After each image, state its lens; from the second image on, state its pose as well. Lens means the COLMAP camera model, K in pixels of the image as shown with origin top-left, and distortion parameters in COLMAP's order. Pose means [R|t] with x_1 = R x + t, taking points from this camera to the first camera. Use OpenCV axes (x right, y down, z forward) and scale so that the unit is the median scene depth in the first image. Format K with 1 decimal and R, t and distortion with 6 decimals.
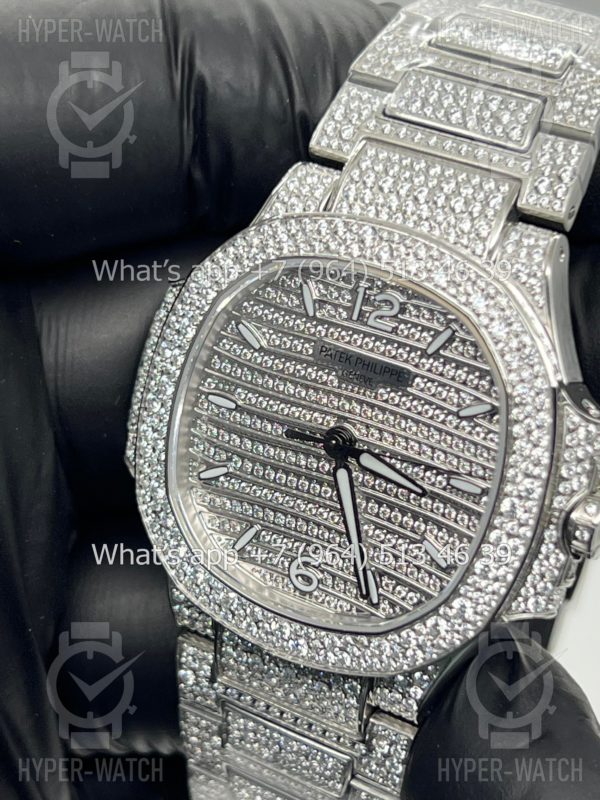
lens RADIAL K [[1952.7, 0, 274.6], [0, 1952.7, 399.7], [0, 0, 1]] dist [0.149429, 0.000000]
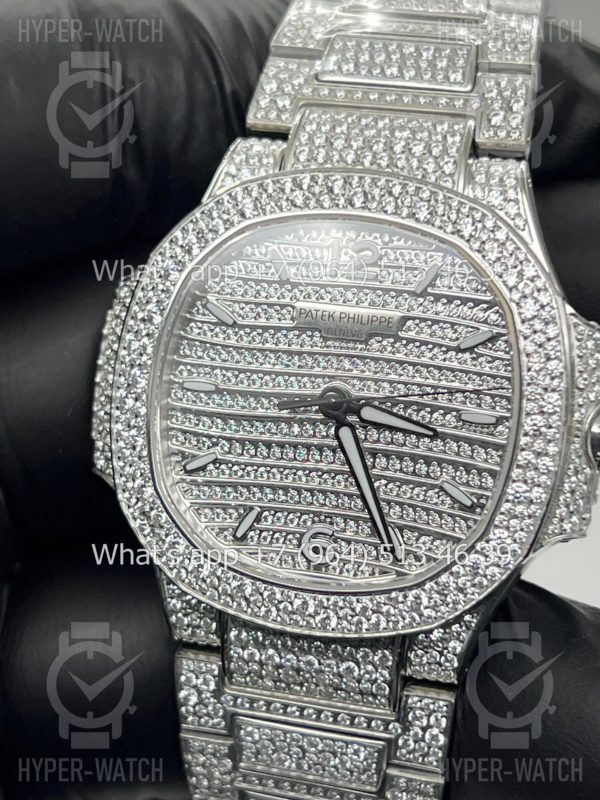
lens RADIAL K [[1952.7, 0, 284.2], [0, 1952.7, 389.5], [0, 0, 1]] dist [0.149429, 0.000000]
pose [[0.967588, -0.123816, 0.220100, -0.203488], [0.156940, 0.977640, -0.139963, 0.147350], [-0.197848, 0.169969, 0.965384, 0.071518]]
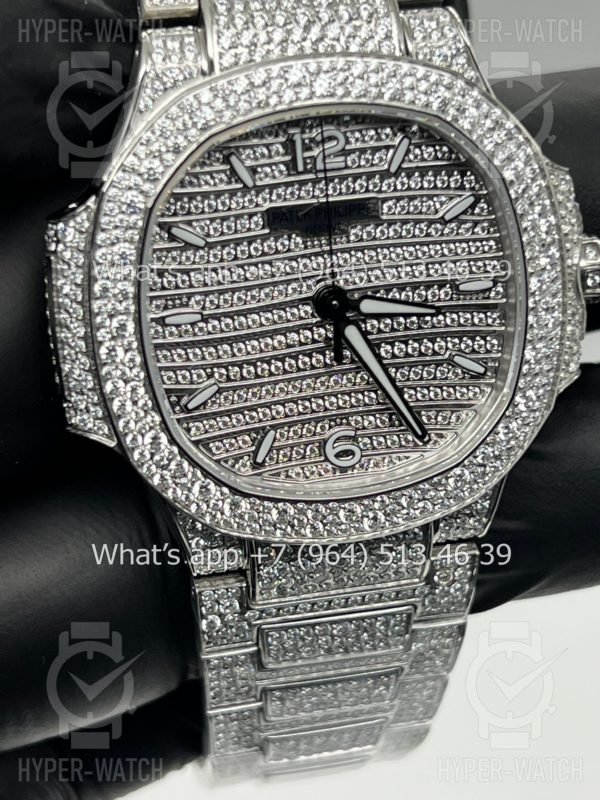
lens RADIAL K [[1952.7, 0, 312.4], [0, 1952.7, 413.5], [0, 0, 1]] dist [0.149429, 0.000000]
pose [[0.712467, -0.422786, 0.560037, -0.512592], [0.368957, 0.904589, 0.213518, -0.130940], [-0.596876, 0.054505, 0.800480, 0.270289]]
